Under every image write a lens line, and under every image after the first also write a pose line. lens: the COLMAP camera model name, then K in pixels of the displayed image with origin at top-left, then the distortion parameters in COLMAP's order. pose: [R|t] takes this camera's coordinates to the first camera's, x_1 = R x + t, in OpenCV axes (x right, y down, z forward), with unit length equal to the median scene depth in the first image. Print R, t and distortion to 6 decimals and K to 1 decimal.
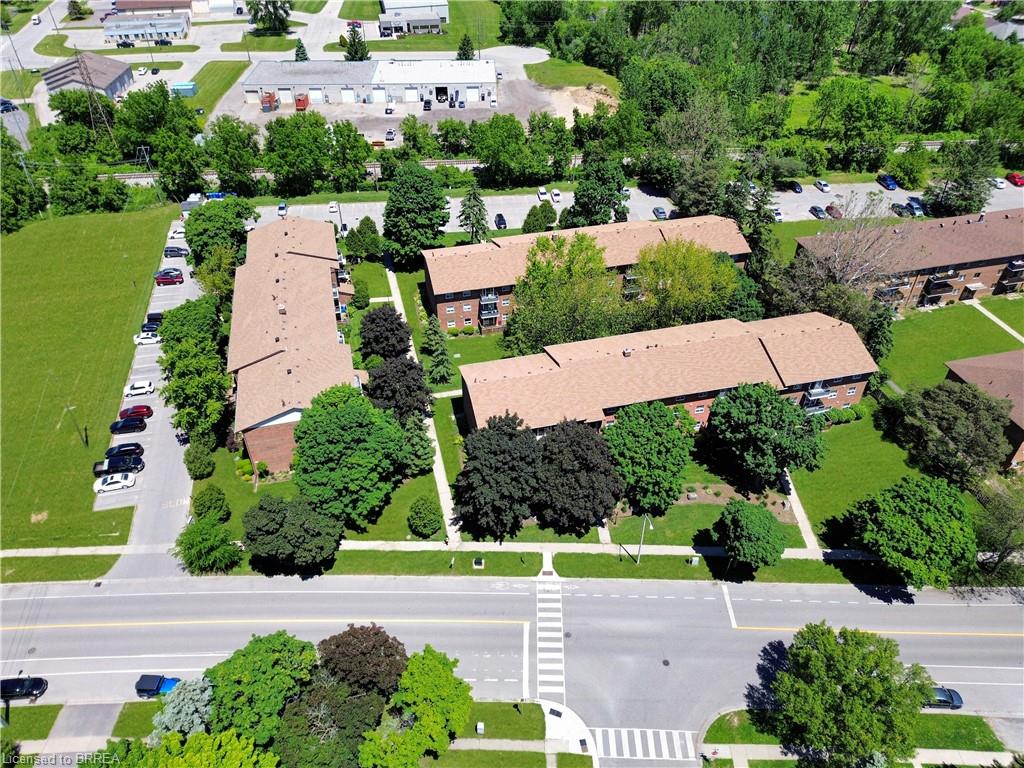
lens RADIAL K [[734.1, 0, 504.3], [0, 734.1, 386.5], [0, 0, 1]] dist [0.080782, -0.087258]
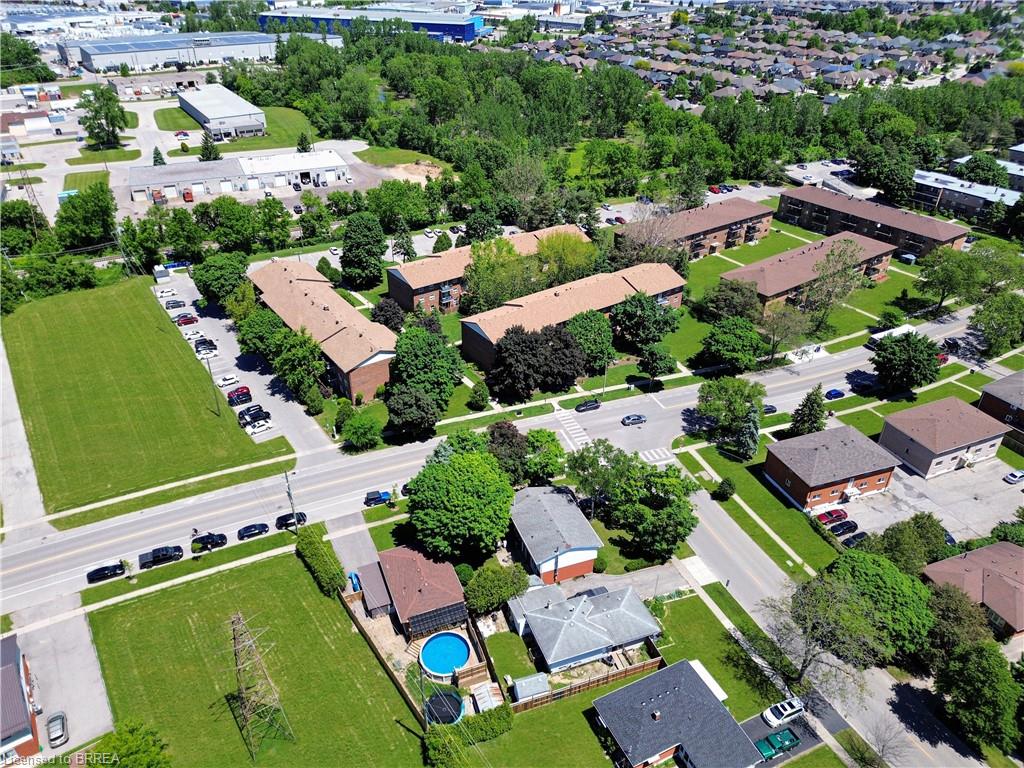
lens RADIAL K [[734.1, 0, 504.3], [0, 734.1, 386.5], [0, 0, 1]] dist [0.080782, -0.087258]
pose [[0.932794, -0.184110, 0.309837, -0.313404], [0.218261, 0.972678, -0.079117, 0.166475], [-0.286806, 0.141425, 0.947492, -0.318569]]
